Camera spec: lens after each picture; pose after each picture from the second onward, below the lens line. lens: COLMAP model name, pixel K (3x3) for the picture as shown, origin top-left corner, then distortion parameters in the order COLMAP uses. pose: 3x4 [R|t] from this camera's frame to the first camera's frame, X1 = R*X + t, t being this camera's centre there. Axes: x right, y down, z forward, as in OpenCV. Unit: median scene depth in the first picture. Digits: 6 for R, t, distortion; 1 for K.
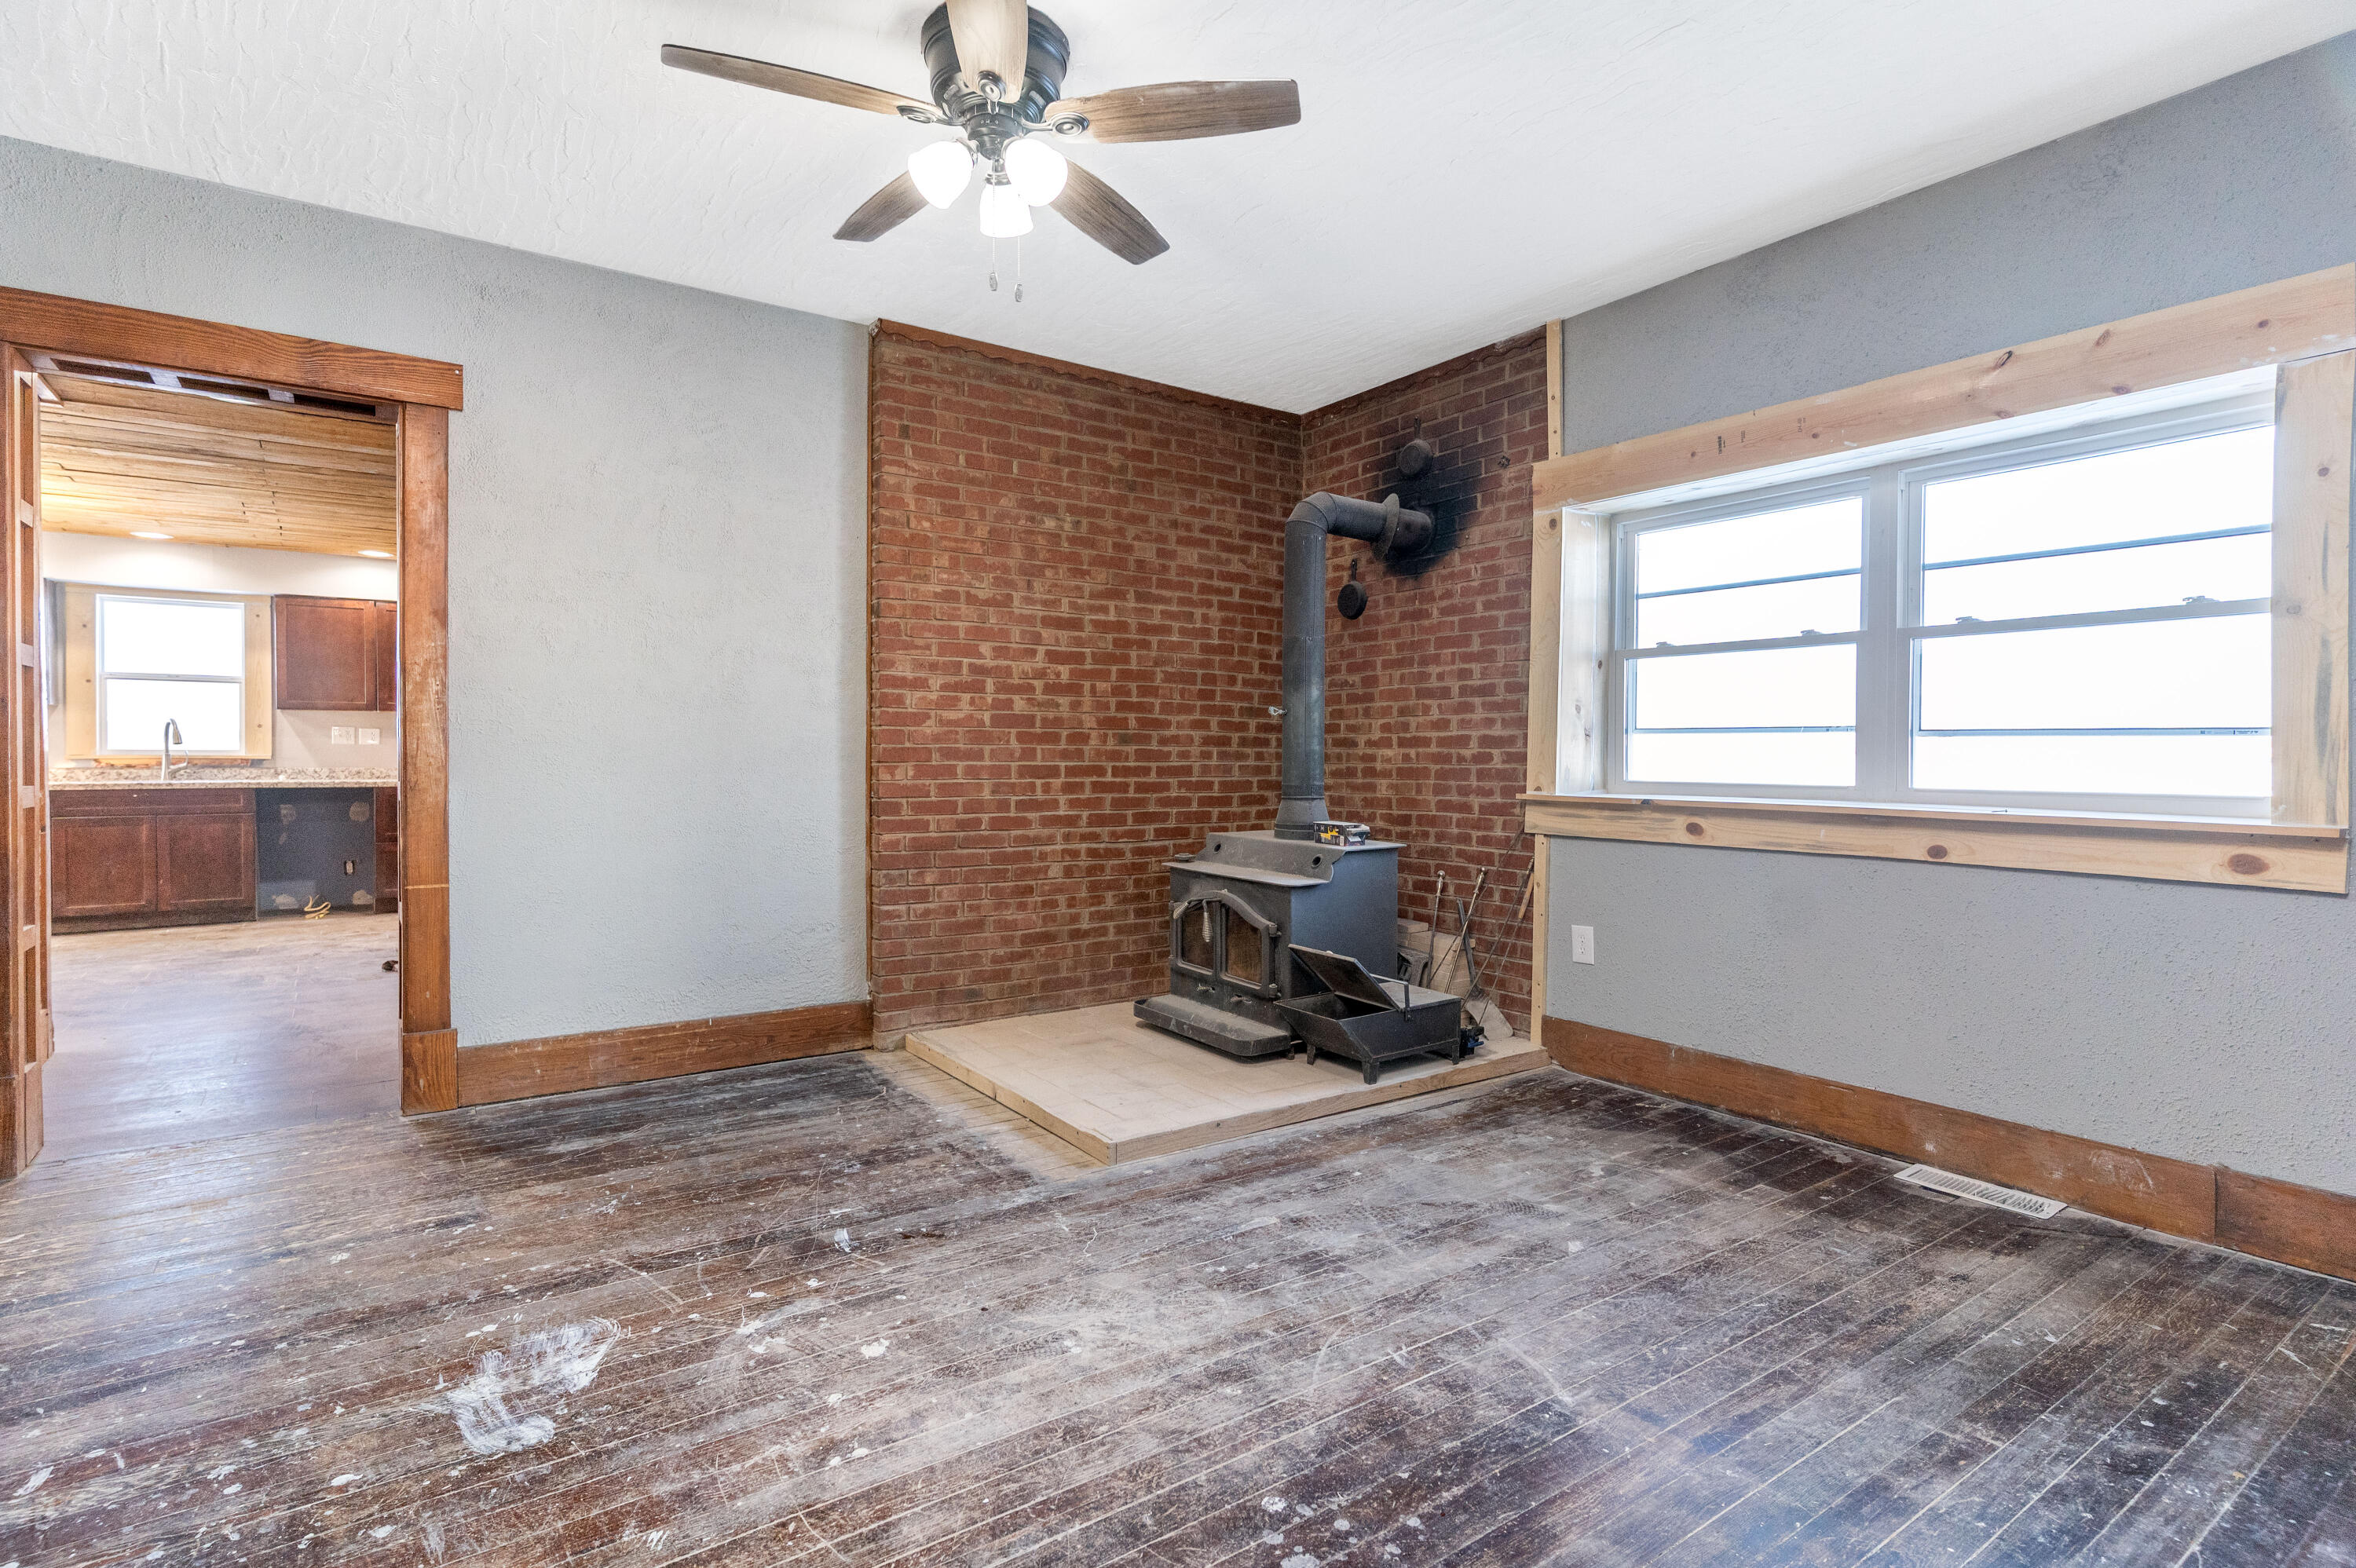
lens RADIAL K [[1142.0, 0, 1190.1], [0, 1142.0, 763.3], [0, 0, 1]] dist [0.002115, -0.001300]
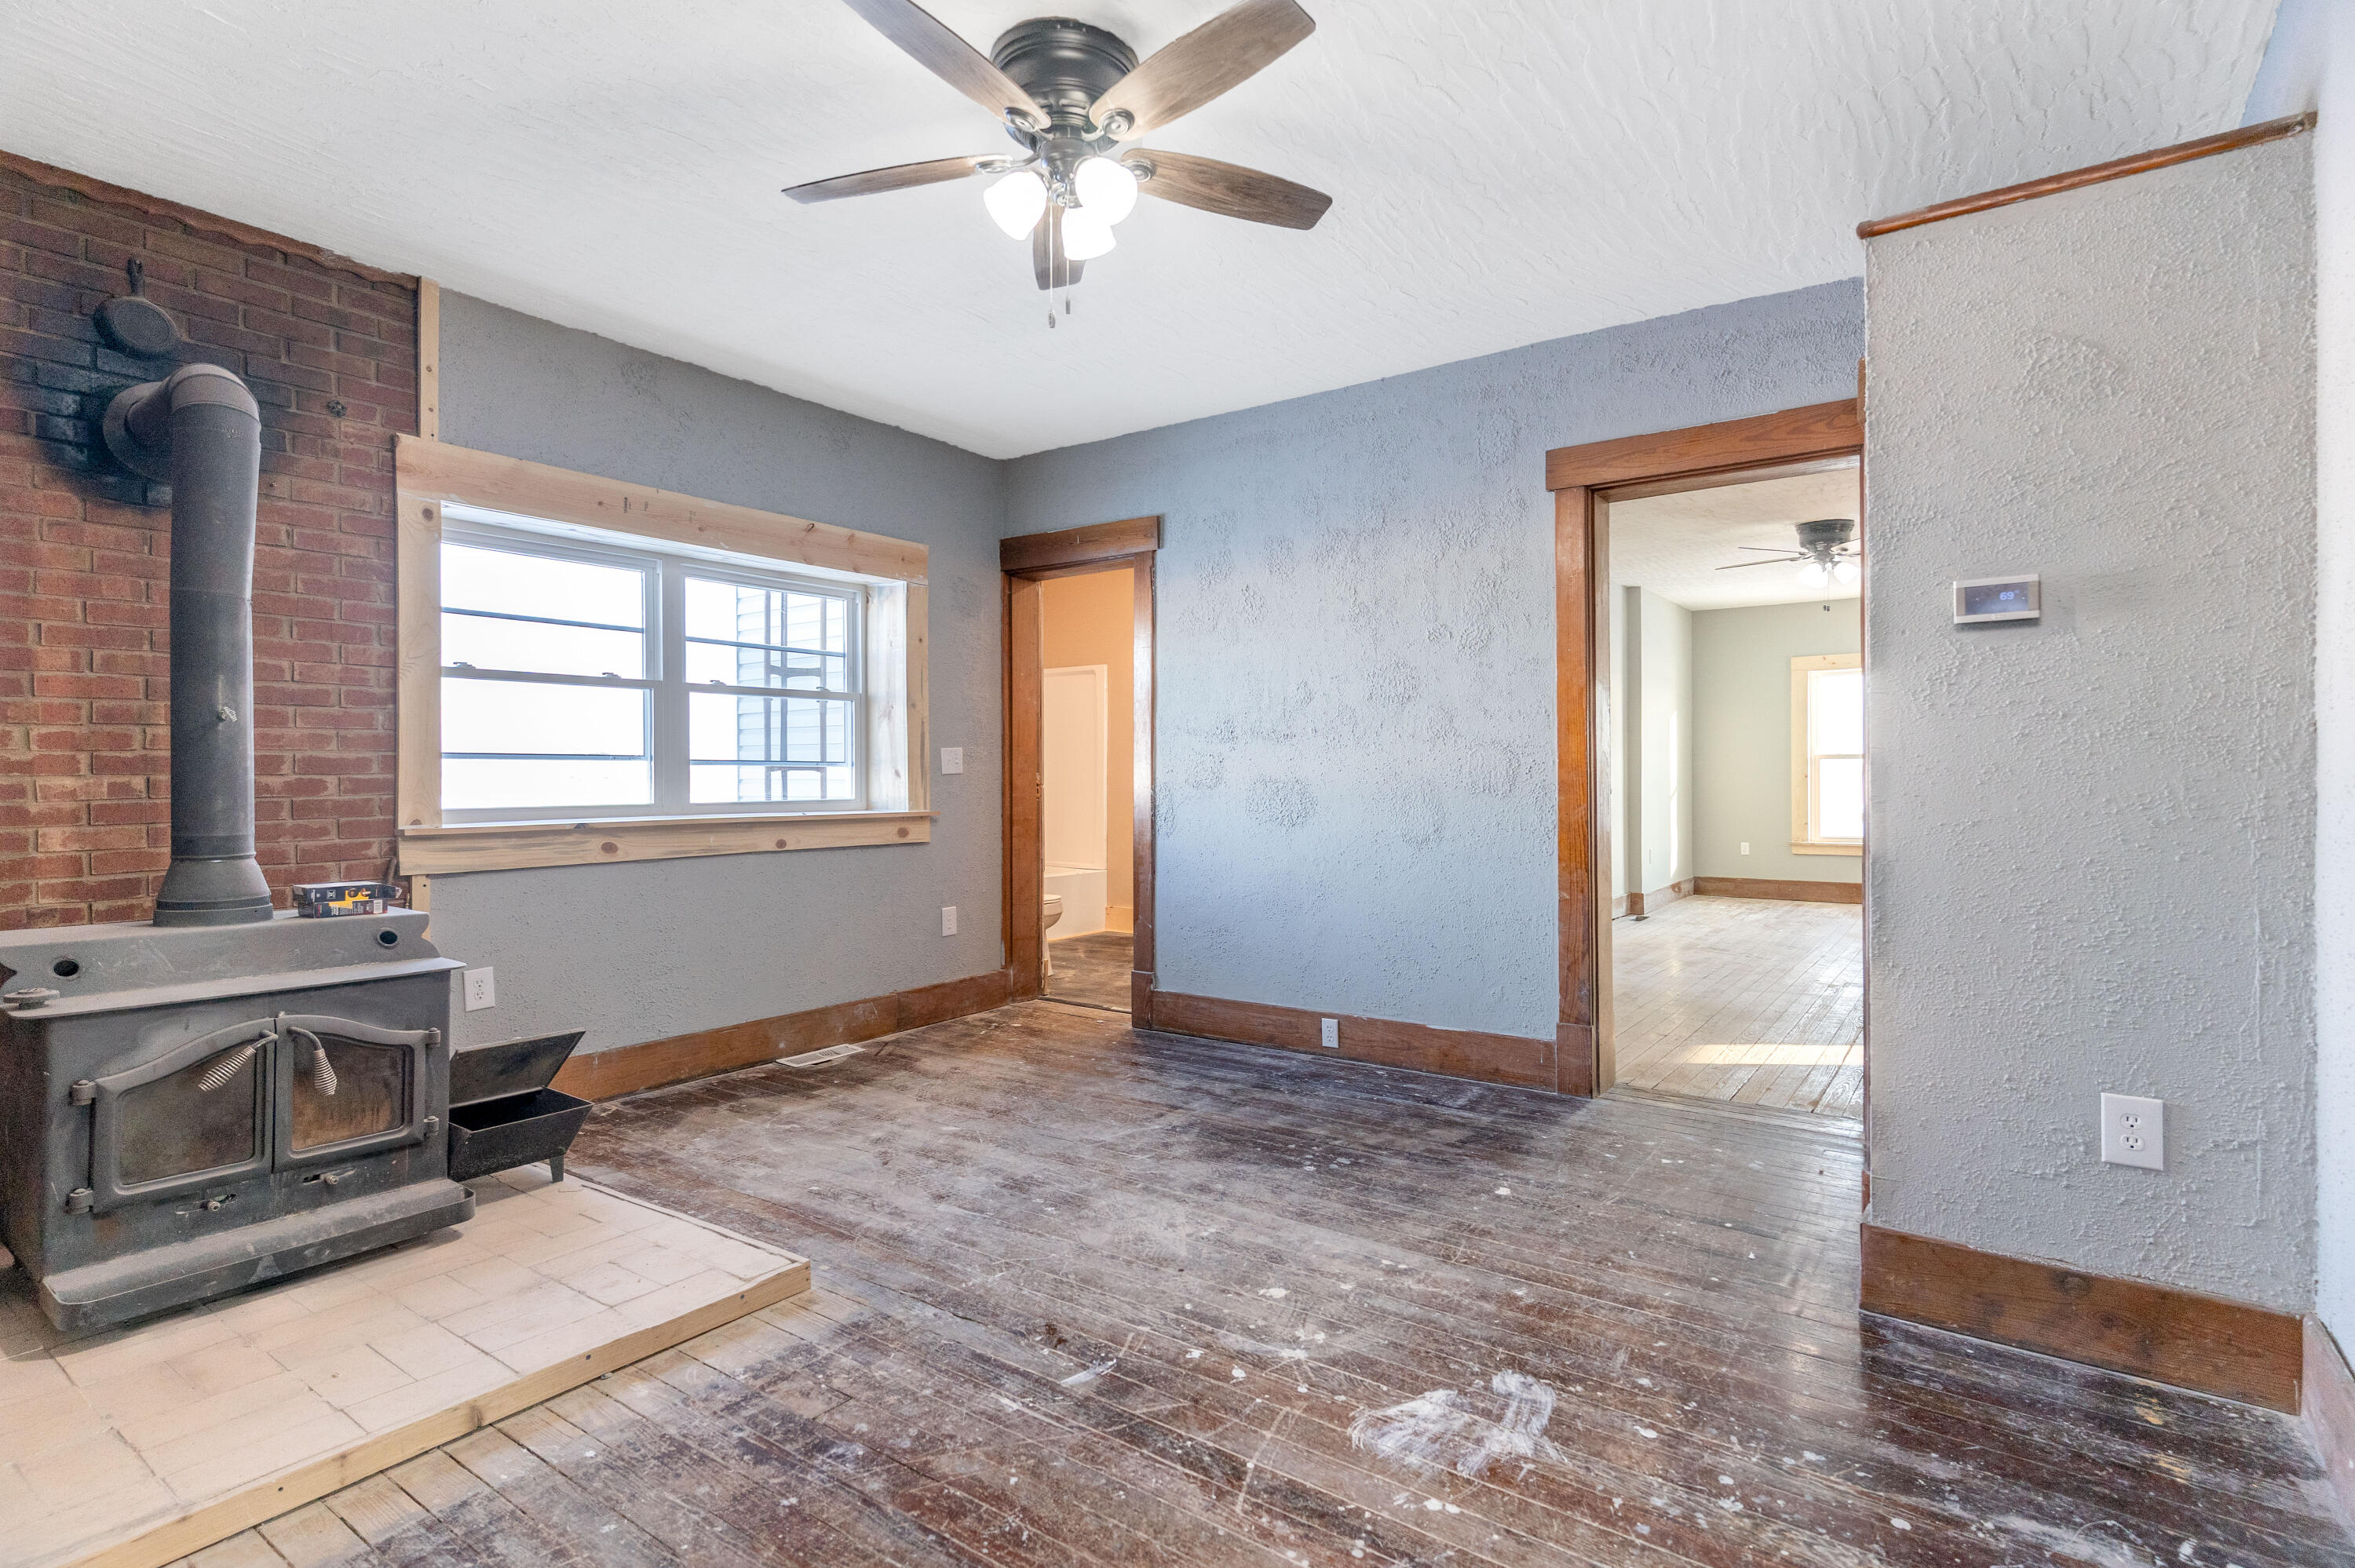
lens RADIAL K [[1141.5, 0, 1189.6], [0, 1141.5, 763.3], [0, 0, 1]] dist [0.002115, -0.001300]
pose [[-0.325999, 0.004177, 0.945361, -1.163638], [0.011070, 0.999939, -0.000601, -0.024629], [-0.945305, 0.010269, -0.326025, 1.252699]]
